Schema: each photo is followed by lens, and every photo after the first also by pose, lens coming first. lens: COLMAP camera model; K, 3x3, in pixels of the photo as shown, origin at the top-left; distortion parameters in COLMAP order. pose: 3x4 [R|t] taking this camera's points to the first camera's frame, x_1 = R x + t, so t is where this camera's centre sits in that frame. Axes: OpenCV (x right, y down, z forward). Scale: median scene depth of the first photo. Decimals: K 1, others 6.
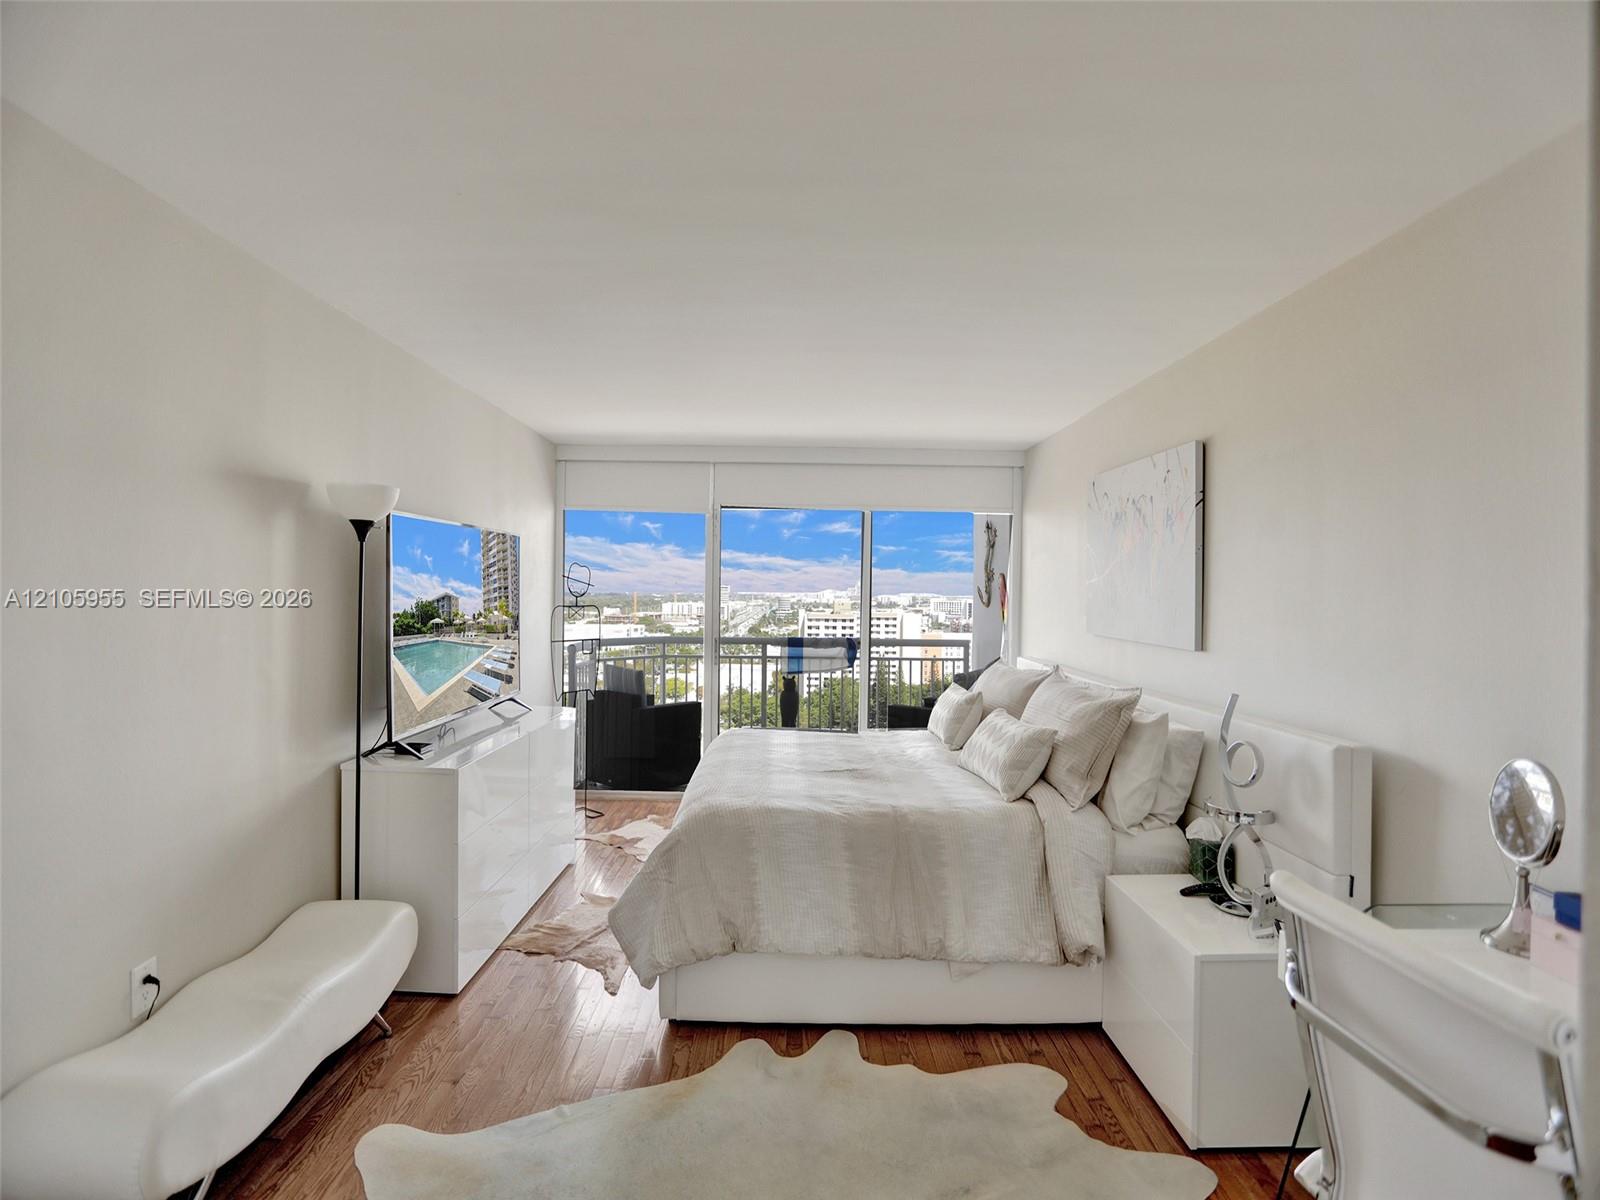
lens RADIAL K [[766.9, 0, 789.3], [0, 766.9, 592.3], [0, 0, 1]] dist [-0.051526, 0.018252]
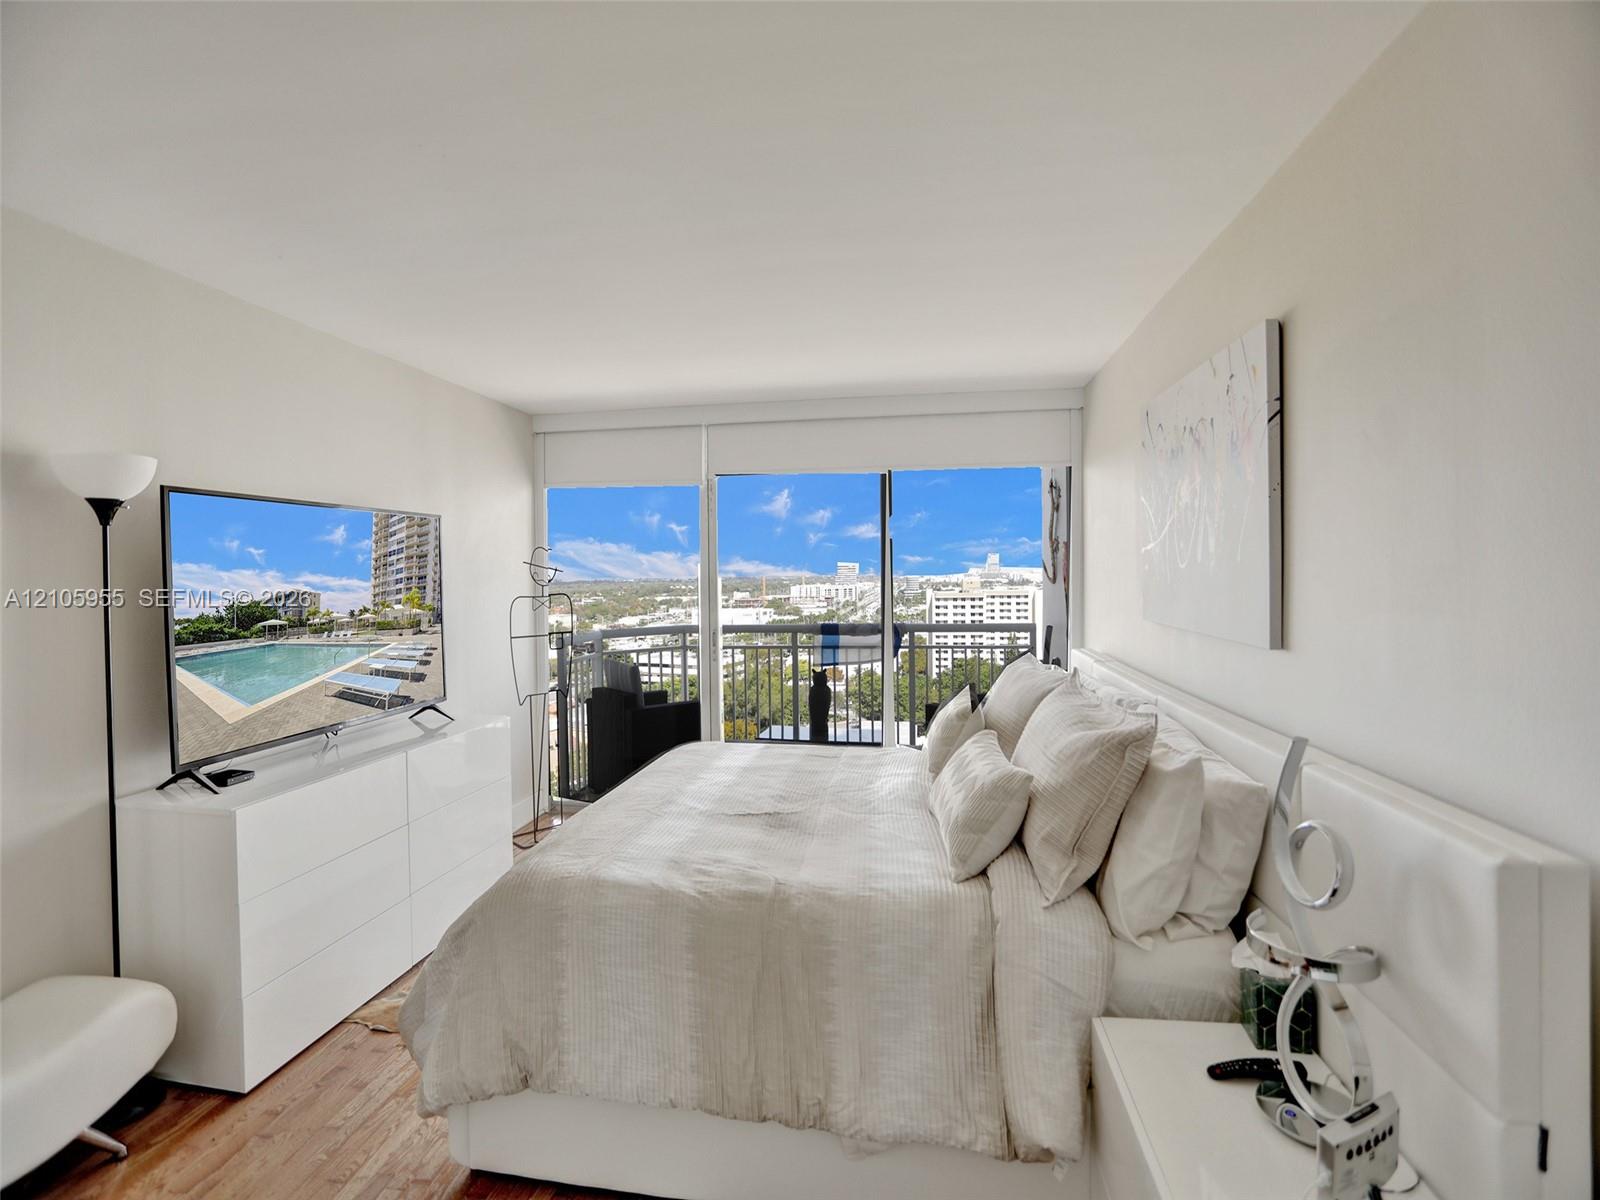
lens RADIAL K [[766.9, 0, 785.3], [0, 766.9, 588.3], [0, 0, 1]] dist [-0.051526, 0.018252]
pose [[0.985048, -0.024814, -0.170485, 0.256952], [0.028057, 0.999468, 0.016638, 0.004673], [0.169981, -0.021173, 0.985220, 0.322214]]
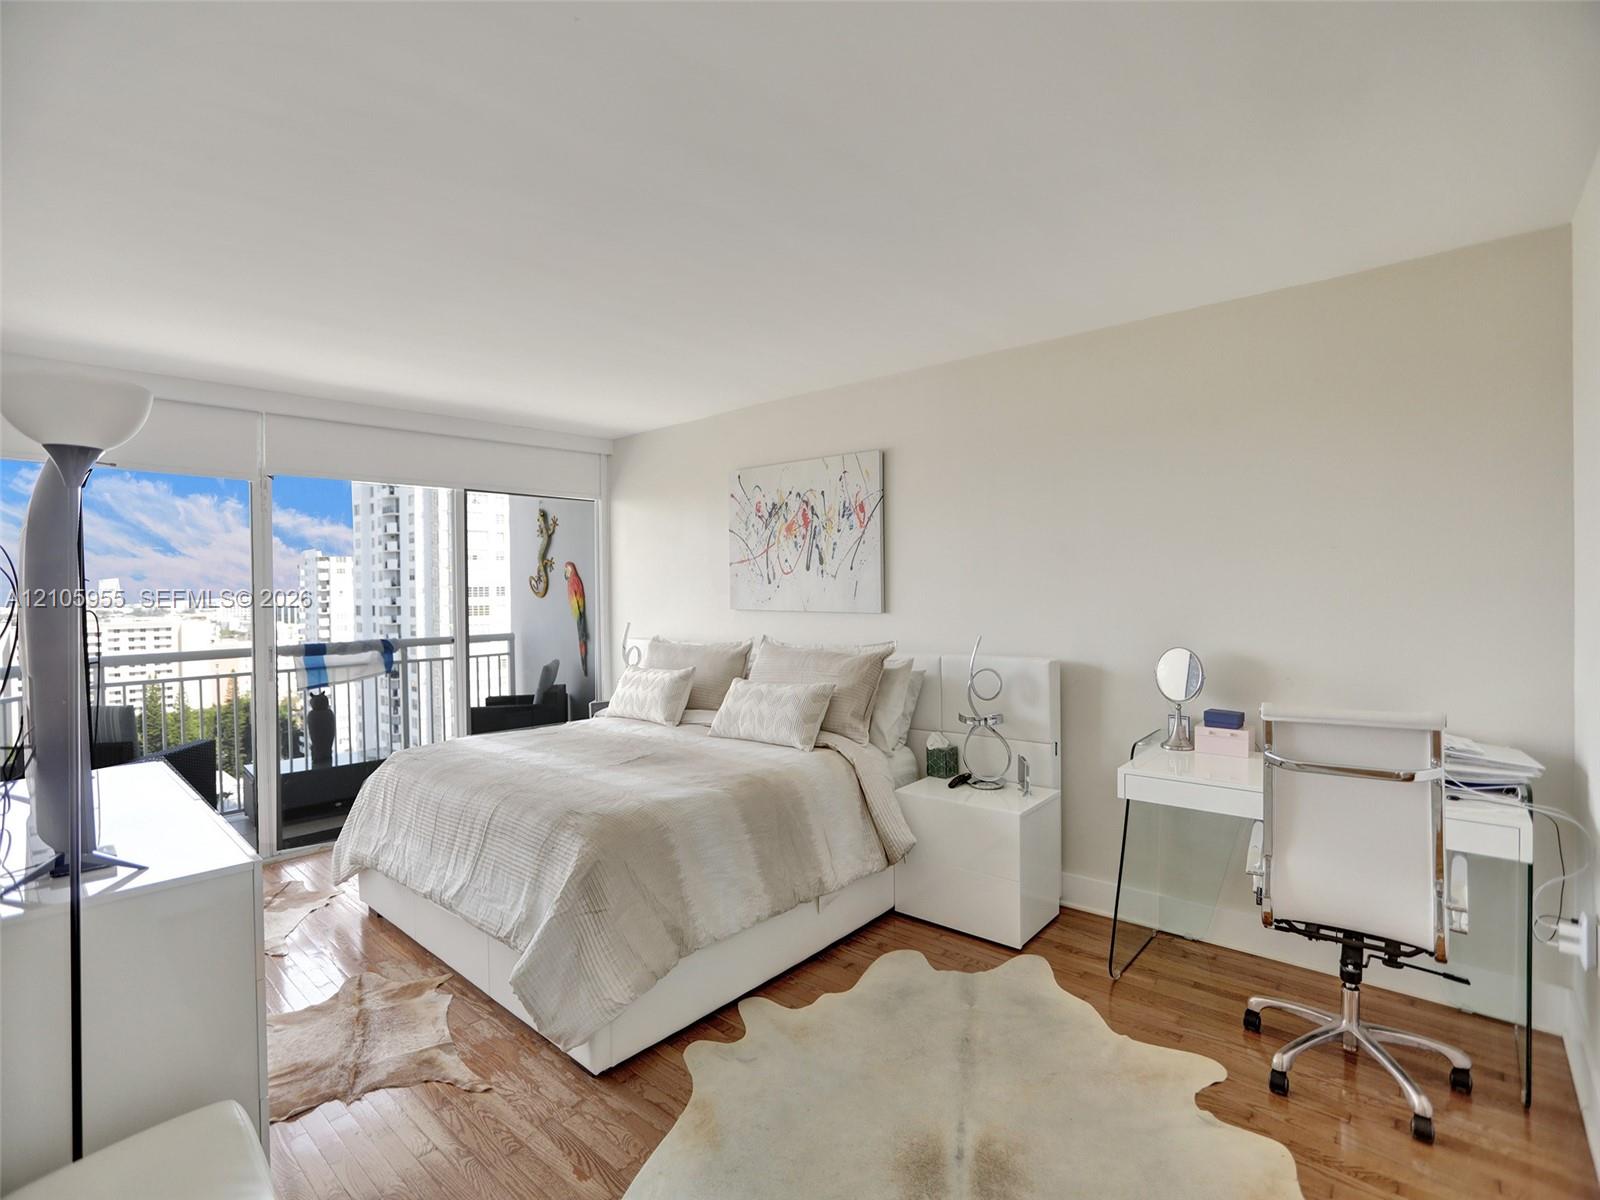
lens RADIAL K [[766.9, 0, 797.7], [0, 766.9, 595.0], [0, 0, 1]] dist [-0.051526, 0.018252]
pose [[0.662975, -0.034958, 0.747825, -0.580462], [0.027460, 0.999373, 0.022372, 0.012641], [-0.748137, 0.005703, 0.663519, 0.244909]]
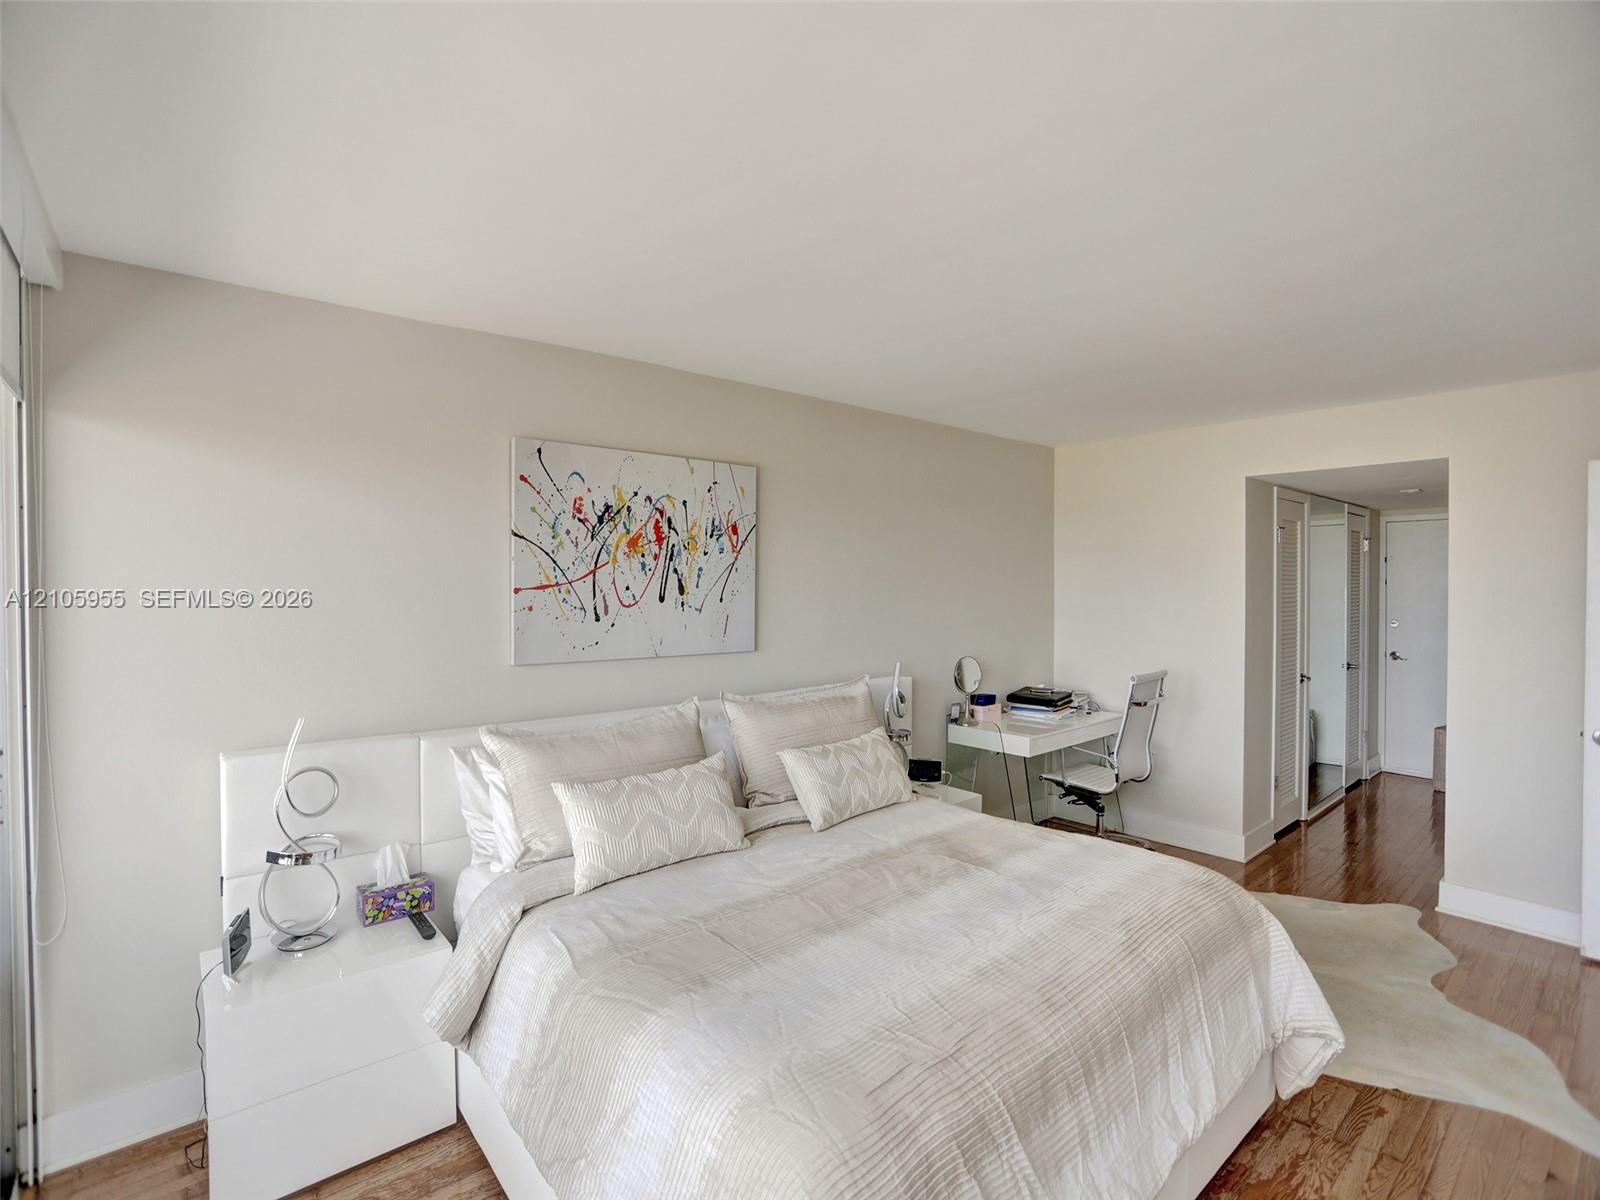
lens RADIAL K [[766.9, 0, 797.3], [0, 766.9, 601.5], [0, 0, 1]] dist [-0.051526, 0.018252]
pose [[-0.633350, -0.026499, 0.773412, -0.430031], [-0.005318, 0.999539, 0.029891, -0.039844], [-0.773847, 0.014819, -0.633199, 1.870252]]
